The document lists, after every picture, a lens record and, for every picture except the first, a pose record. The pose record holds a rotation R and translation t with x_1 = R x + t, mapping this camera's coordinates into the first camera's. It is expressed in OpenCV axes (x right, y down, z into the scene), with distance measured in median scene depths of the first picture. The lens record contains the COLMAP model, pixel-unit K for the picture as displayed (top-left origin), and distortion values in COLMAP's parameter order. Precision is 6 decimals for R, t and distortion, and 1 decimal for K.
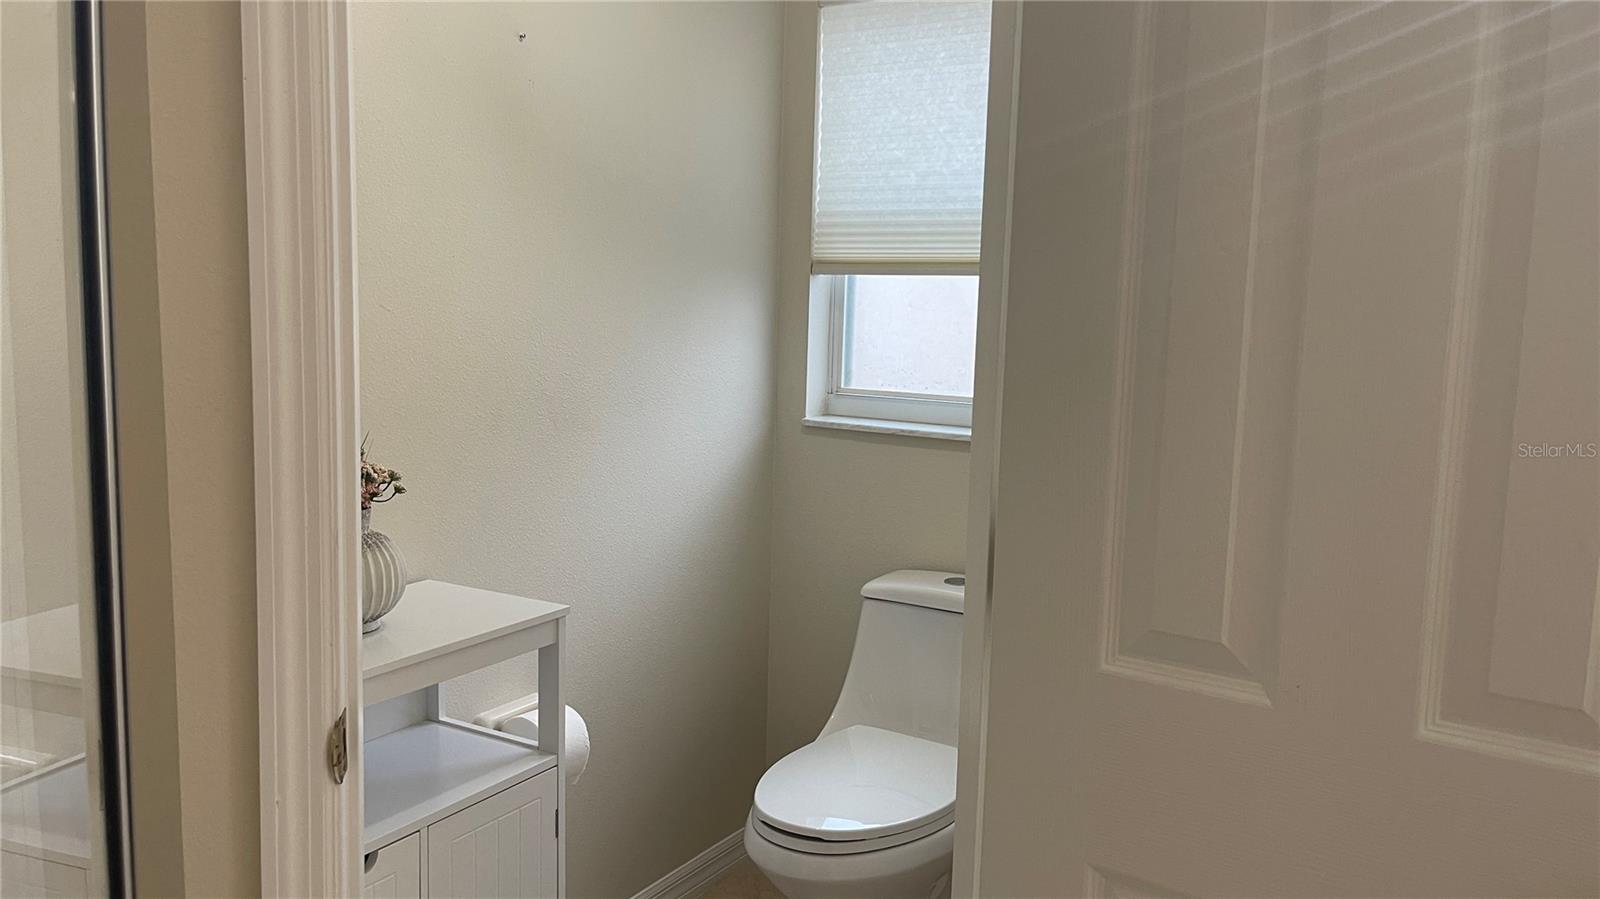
lens RADIAL K [[1199.3, 0, 797.5], [0, 1199.3, 440.5], [0, 0, 1]] dist [0.050956, -0.044391]
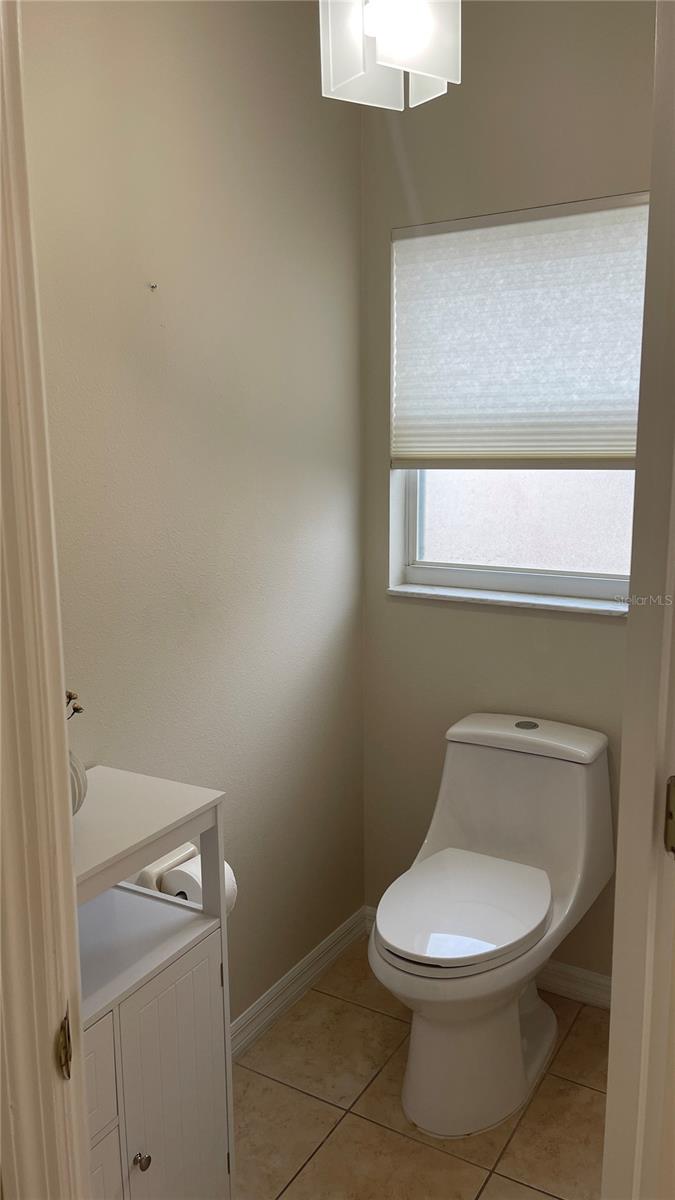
lens RADIAL K [[899.5, 0, 340.0], [0, 899.5, 604.2], [0, 0, 1]] dist [0.050956, -0.044391]
pose [[0.999305, -0.036154, 0.009032, -0.055885], [0.035546, 0.997551, 0.060238, -0.063815], [-0.011188, -0.059875, 0.998143, 0.099357]]
